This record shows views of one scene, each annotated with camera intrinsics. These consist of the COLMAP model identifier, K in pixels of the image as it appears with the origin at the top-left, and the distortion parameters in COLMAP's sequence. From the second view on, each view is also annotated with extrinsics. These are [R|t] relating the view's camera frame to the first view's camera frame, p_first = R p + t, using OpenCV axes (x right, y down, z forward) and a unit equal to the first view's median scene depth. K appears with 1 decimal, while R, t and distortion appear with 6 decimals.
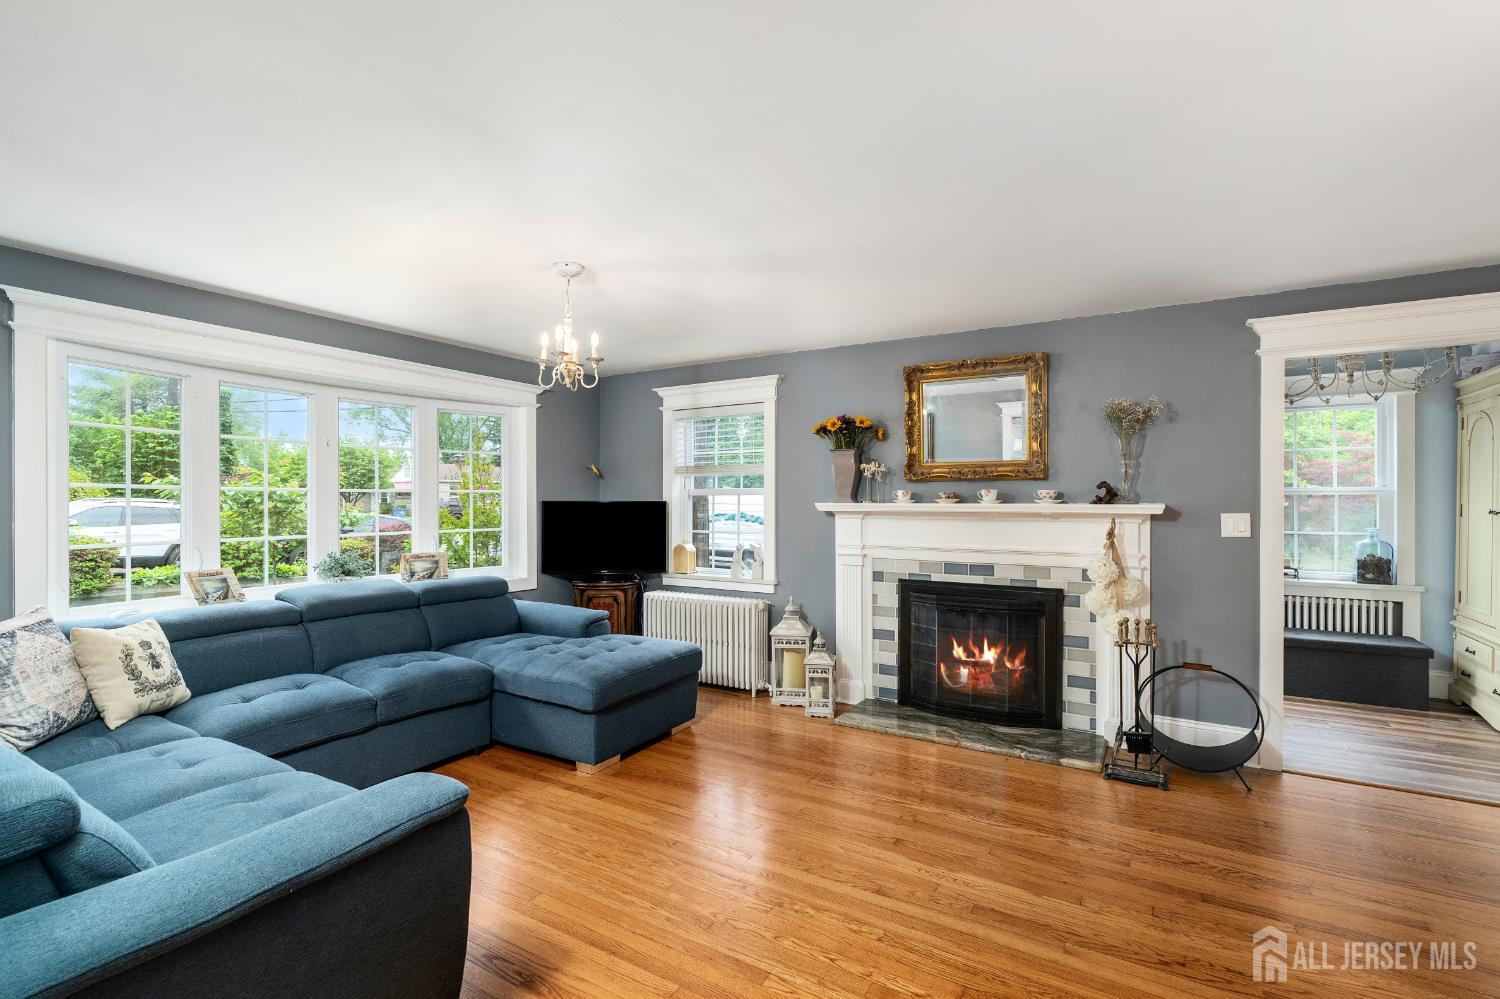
lens RADIAL K [[681.8, 0, 752.7], [0, 681.8, 503.3], [0, 0, 1]] dist [-0.000956, 0.000385]
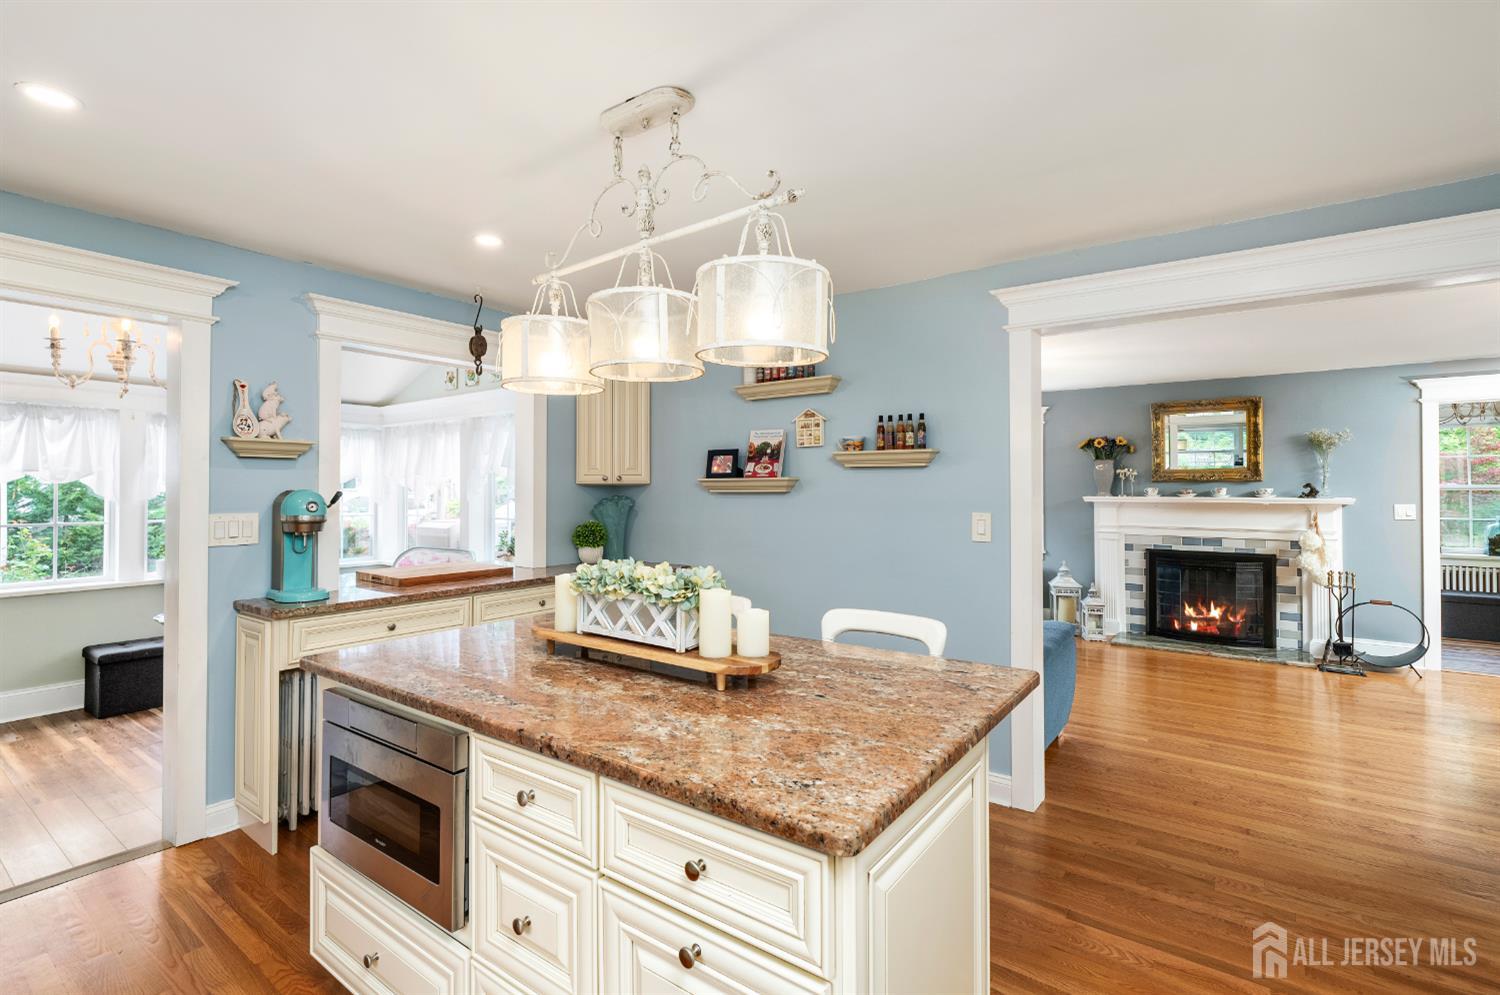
lens RADIAL K [[685.7, 0, 744.0], [0, 685.7, 489.7], [0, 0, 1]] dist [-0.001040, 0.000114]
pose [[0.996162, -0.000082, -0.087531, -0.528479], [-0.000531, 0.999976, -0.006979, -0.004552], [0.087529, 0.006999, 0.996137, -0.550873]]
